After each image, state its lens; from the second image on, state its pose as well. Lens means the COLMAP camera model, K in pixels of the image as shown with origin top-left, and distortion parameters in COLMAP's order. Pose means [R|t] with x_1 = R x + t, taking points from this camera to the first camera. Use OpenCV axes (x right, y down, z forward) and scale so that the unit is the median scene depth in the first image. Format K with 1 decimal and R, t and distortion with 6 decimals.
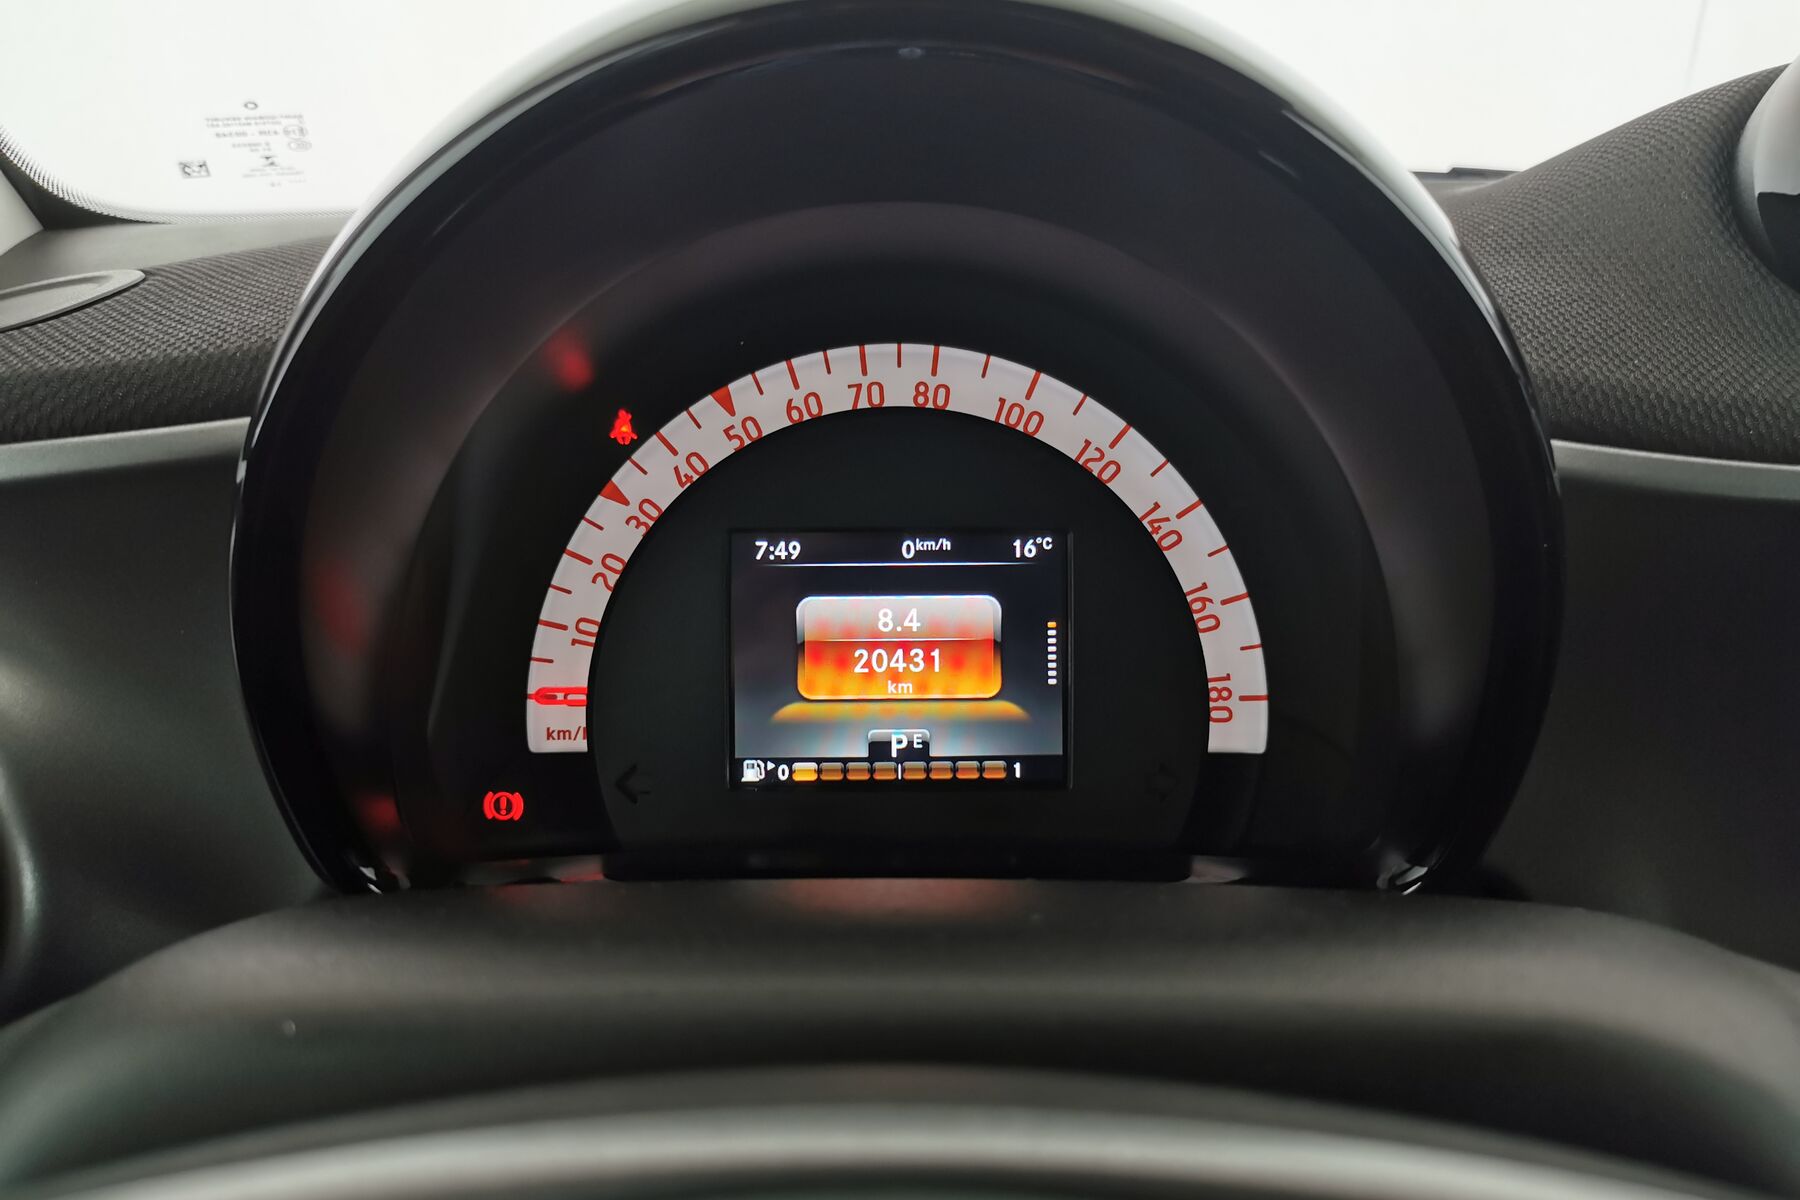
lens RADIAL K [[1402.3, 0, 900.0], [0, 1402.3, 600.0], [0, 0, 1]] dist [0.000093, -0.001793]
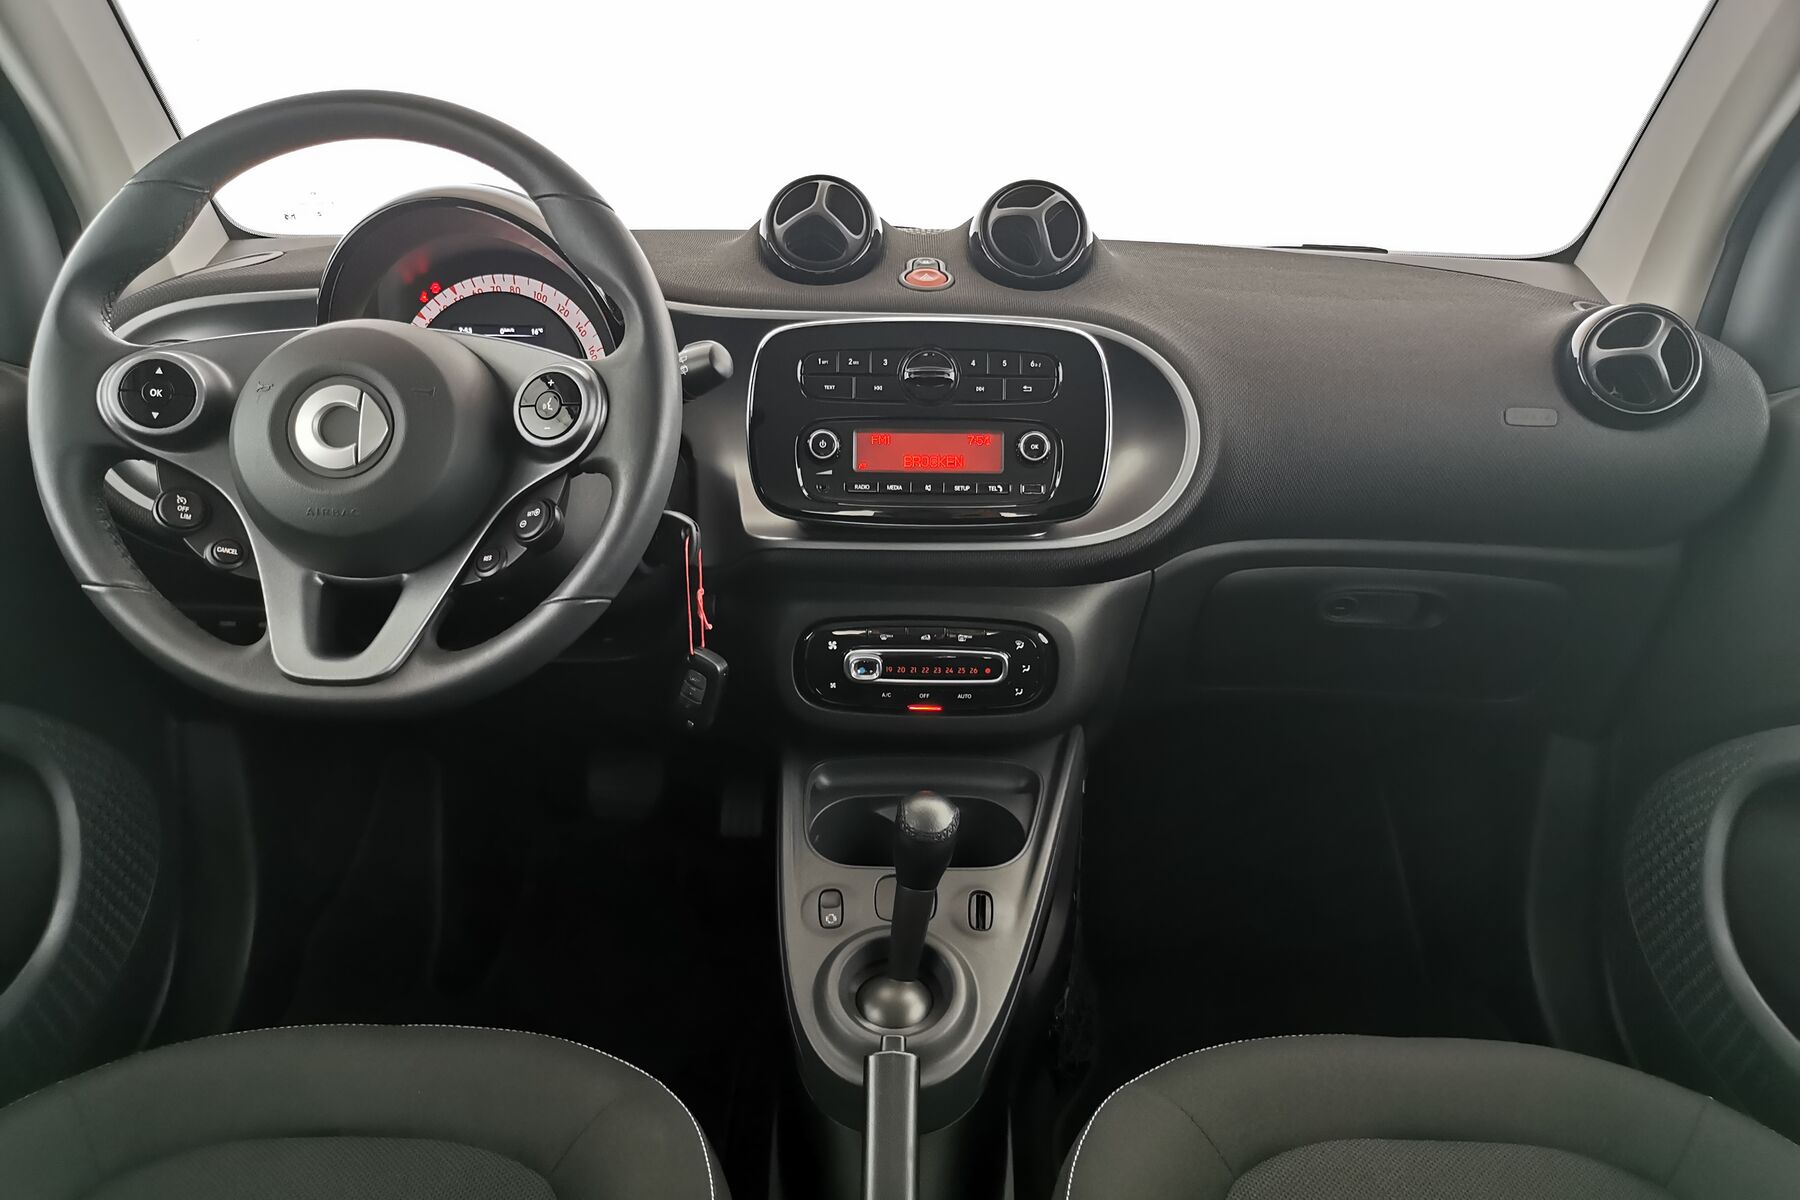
lens RADIAL K [[1356.7, 0, 900.0], [0, 1356.7, 600.0], [0, 0, 1]] dist [0.003926, -0.002052]
pose [[0.999868, 0.016066, 0.002469, 0.998717], [-0.016027, 0.999761, -0.014871, 0.667366], [-0.002708, 0.014830, 0.999886, -2.391949]]
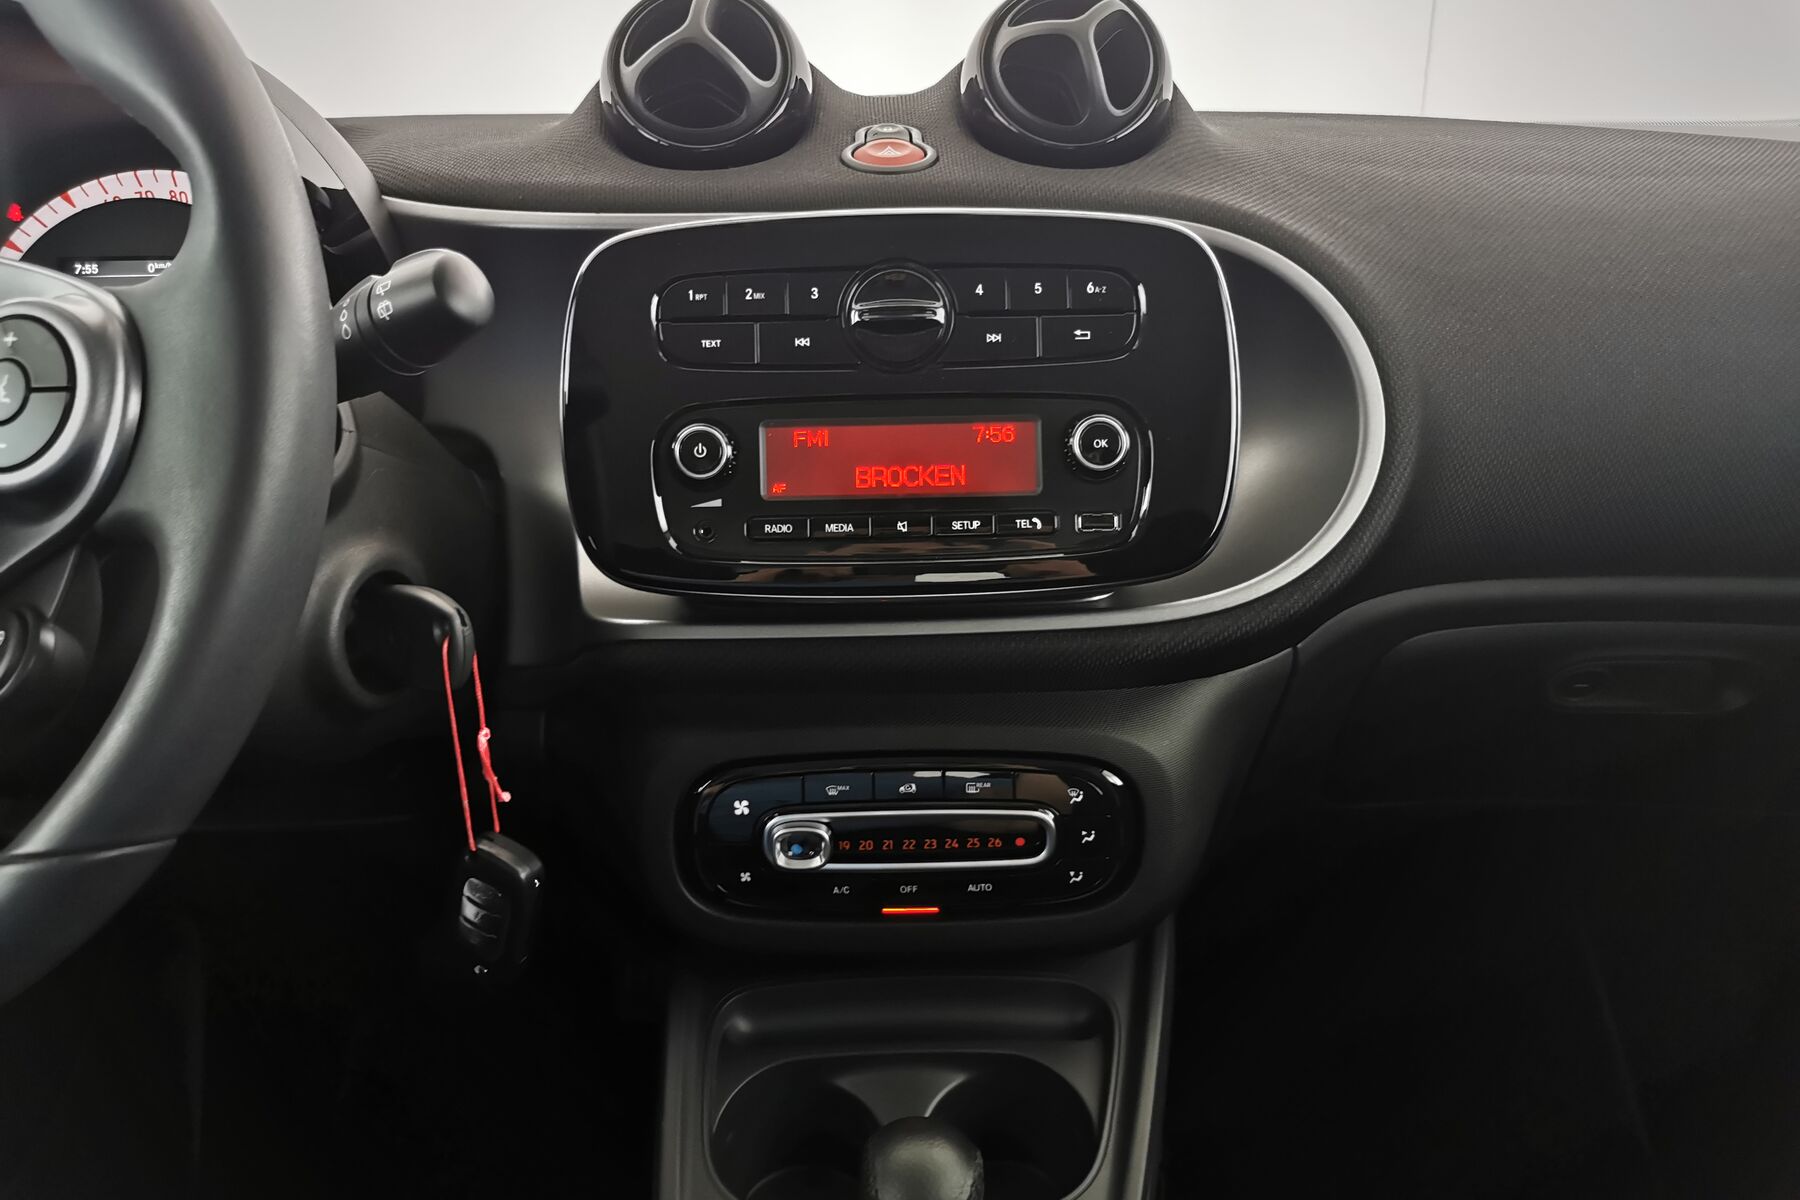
lens RADIAL K [[1402.3, 0, 900.0], [0, 1402.3, 600.0], [0, 0, 1]] dist [0.000093, -0.001793]
pose [[0.999794, -0.016452, 0.011860, 1.041171], [0.016525, 0.999845, -0.006099, 0.467375], [-0.011758, 0.006294, 0.999911, -1.028821]]
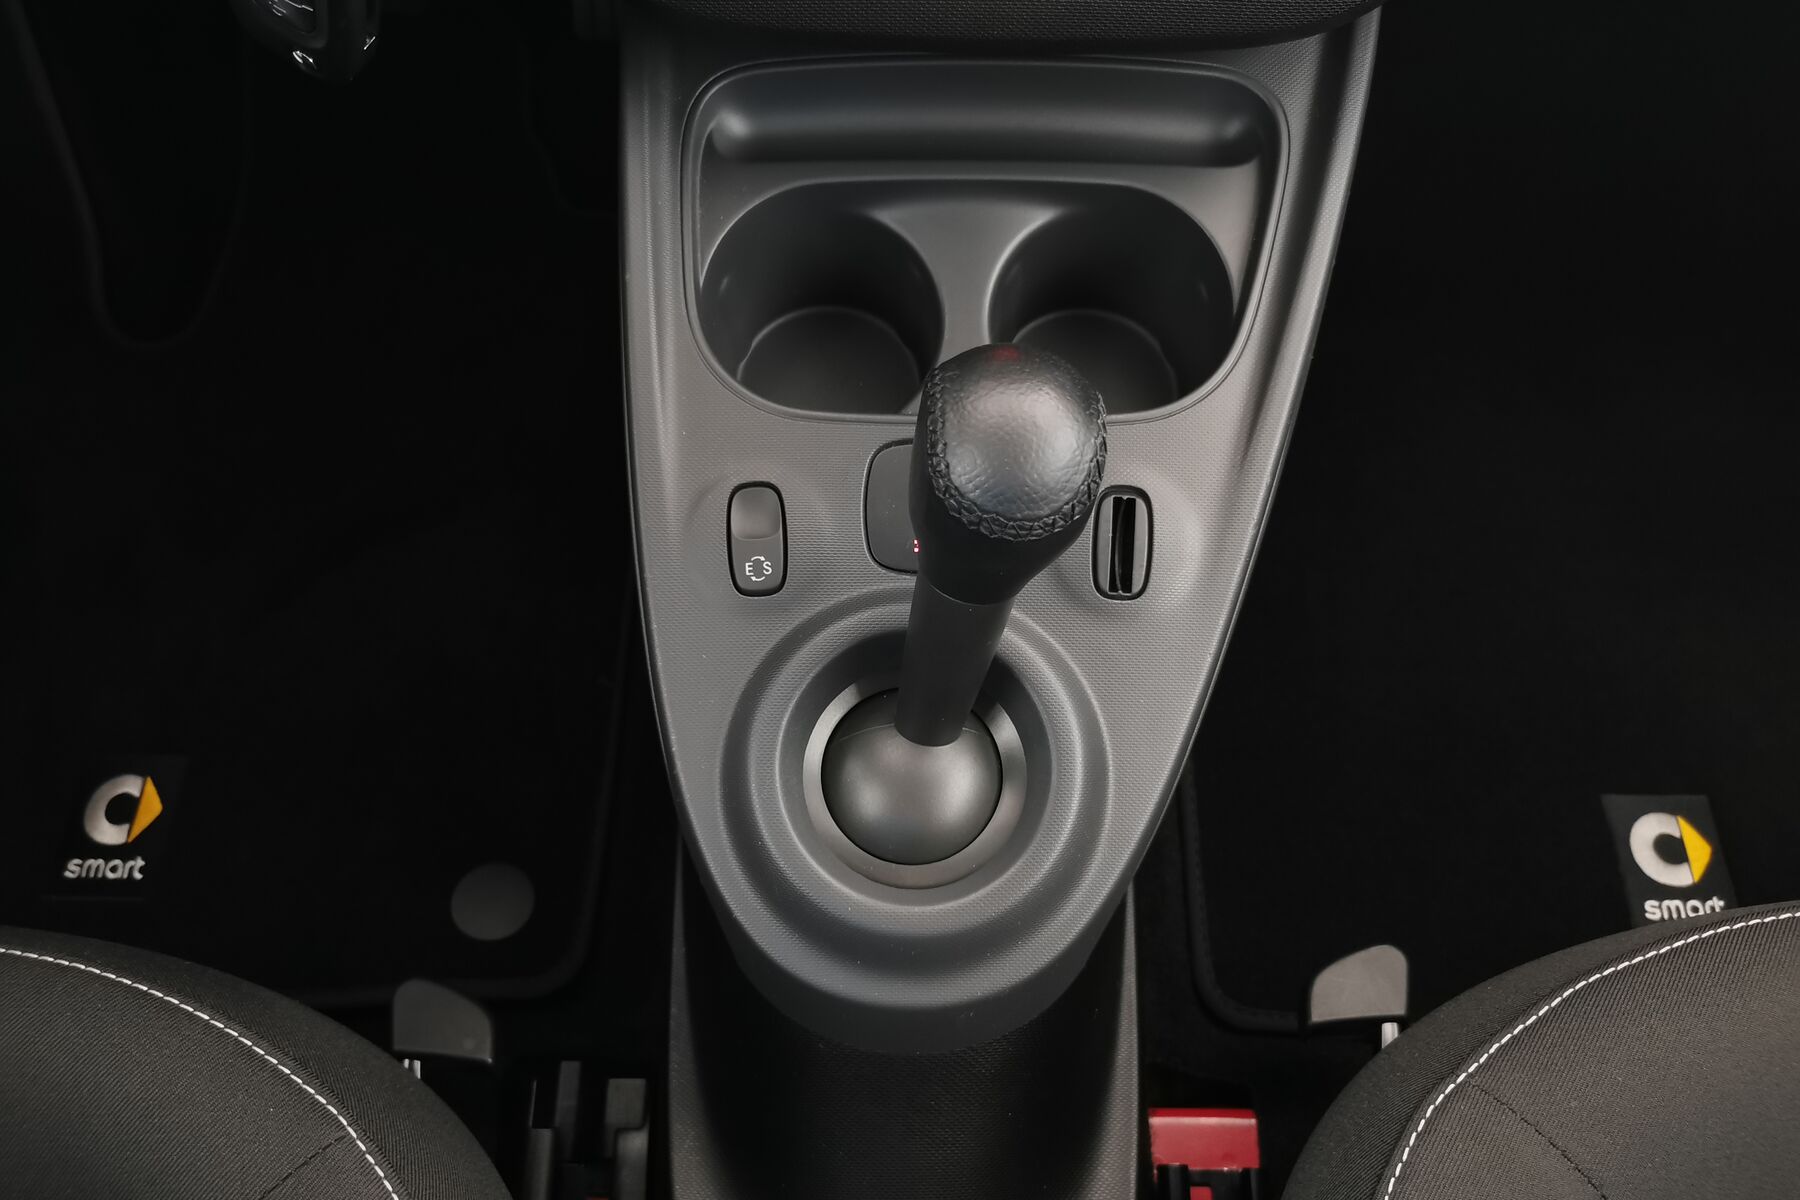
lens RADIAL K [[1402.3, 0, 900.0], [0, 1402.3, 600.0], [0, 0, 1]] dist [0.000093, -0.001793]
pose [[0.999828, 0.014140, 0.011963, 0.978520], [-0.018518, 0.749545, 0.661694, 0.503560], [0.000389, -0.661802, 0.749679, -0.328031]]
